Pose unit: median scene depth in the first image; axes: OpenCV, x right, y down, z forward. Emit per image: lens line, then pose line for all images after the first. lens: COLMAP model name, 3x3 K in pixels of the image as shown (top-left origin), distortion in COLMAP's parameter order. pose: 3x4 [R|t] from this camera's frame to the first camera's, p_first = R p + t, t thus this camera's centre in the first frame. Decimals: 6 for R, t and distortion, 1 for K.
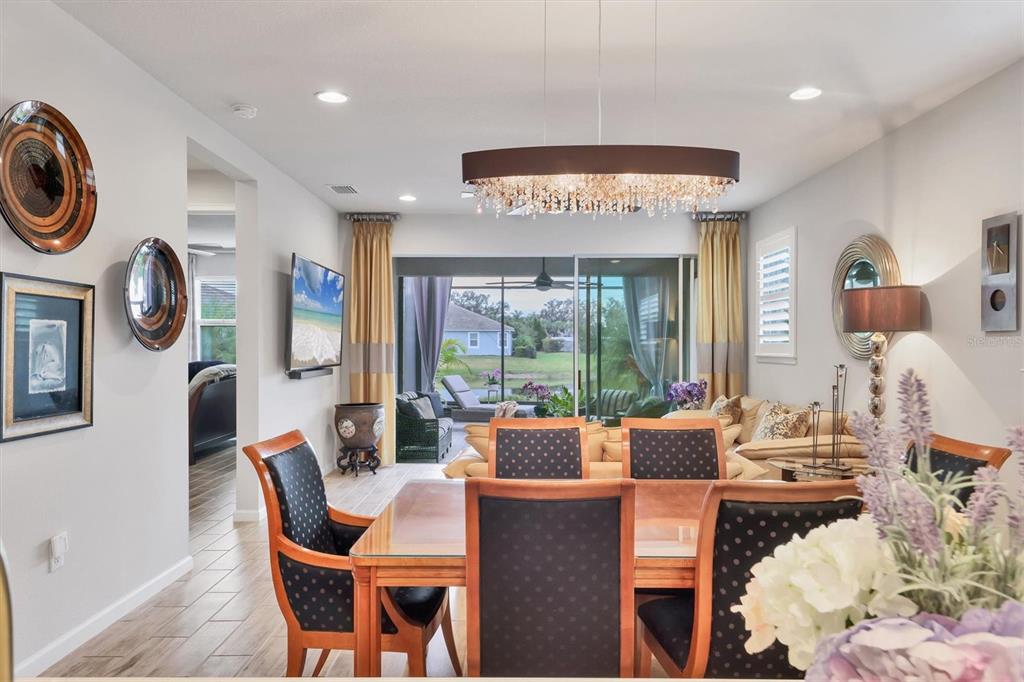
lens RADIAL K [[659.0, 0, 513.0], [0, 659.0, 345.9], [0, 0, 1]] dist [0.021276, -0.002954]
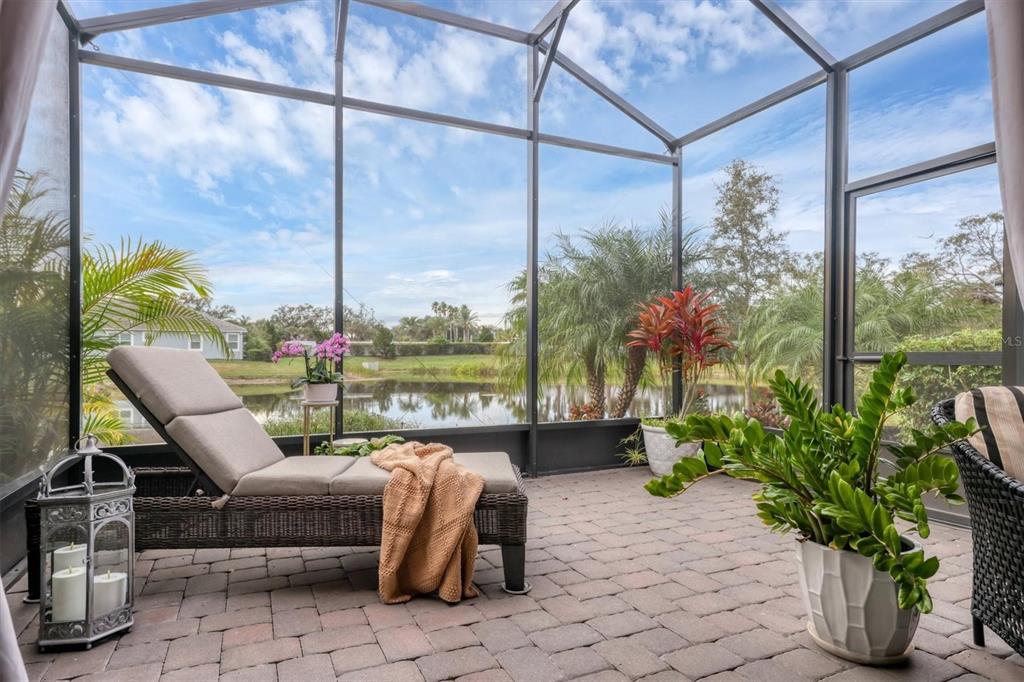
lens RADIAL K [[588.8, 0, 514.0], [0, 588.8, 347.1], [0, 0, 1]] dist [0.016721, 0.000622]
pose [[0.905519, 0.001520, 0.424303, -0.110705], [0.002894, 0.999948, -0.009759, 0.074215], [-0.424295, 0.010065, 0.905468, 1.202347]]
